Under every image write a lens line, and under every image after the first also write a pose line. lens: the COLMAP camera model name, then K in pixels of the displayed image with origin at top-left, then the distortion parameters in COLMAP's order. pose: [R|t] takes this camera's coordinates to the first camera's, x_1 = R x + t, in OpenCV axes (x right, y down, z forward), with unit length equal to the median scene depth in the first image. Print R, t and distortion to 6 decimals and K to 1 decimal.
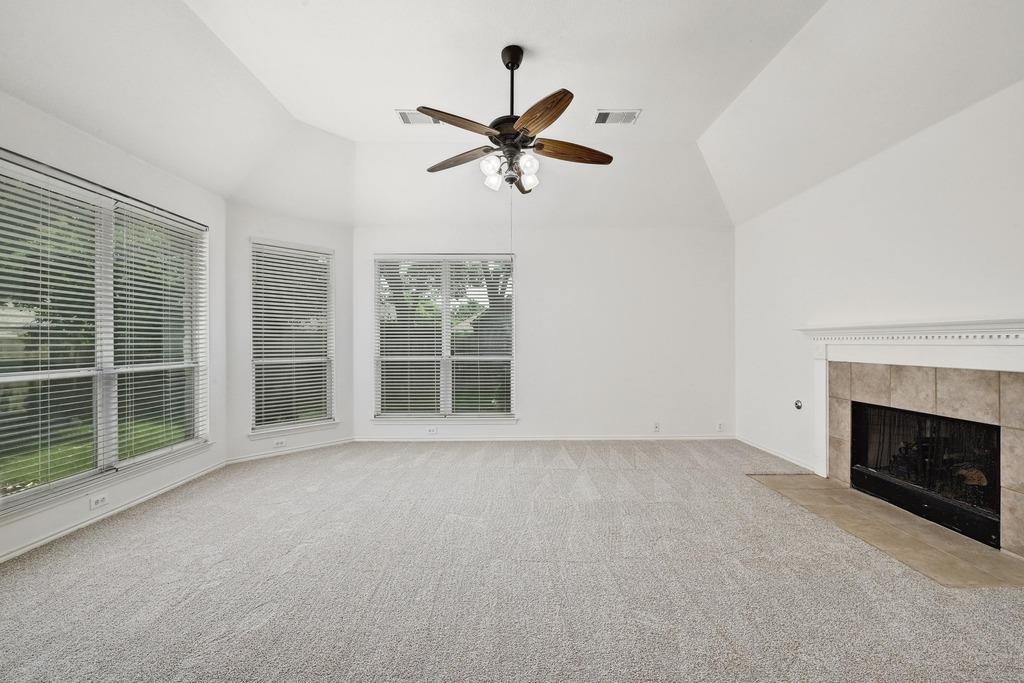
lens RADIAL K [[405.9, 0, 511.3], [0, 405.9, 342.1], [0, 0, 1]] dist [0.000318, -0.000225]
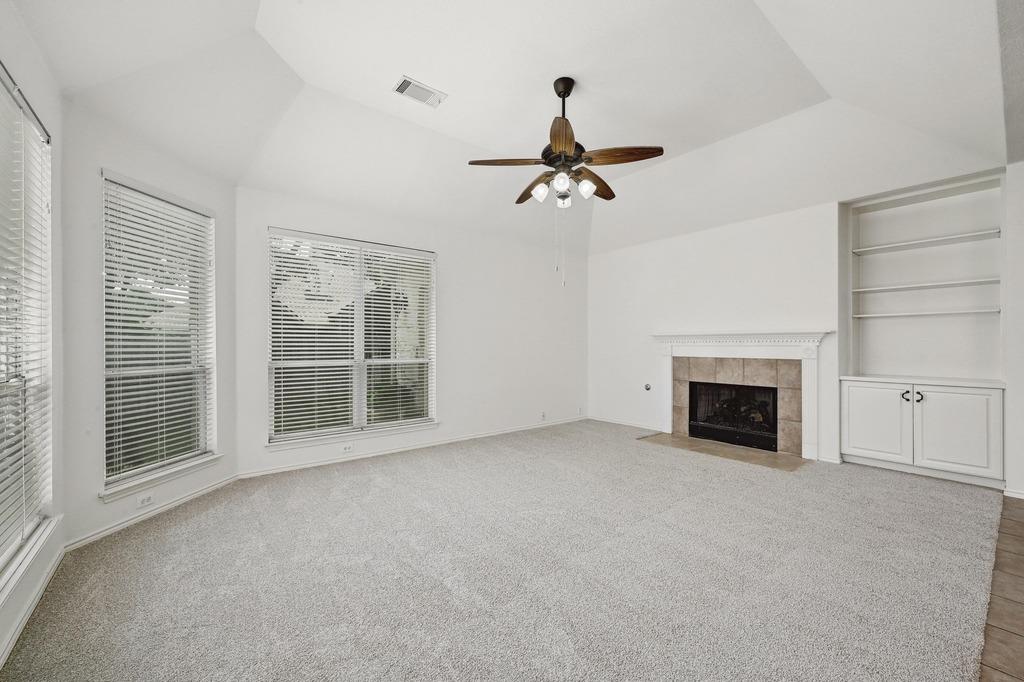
lens RADIAL K [[405.9, 0, 511.7], [0, 405.9, 343.0], [0, 0, 1]] dist [0.000318, -0.000225]
pose [[0.786585, 0.005359, 0.617459, -0.685445], [-0.001001, 0.999972, -0.007404, 0.008176], [-0.617482, 0.005205, 0.786568, 0.184353]]
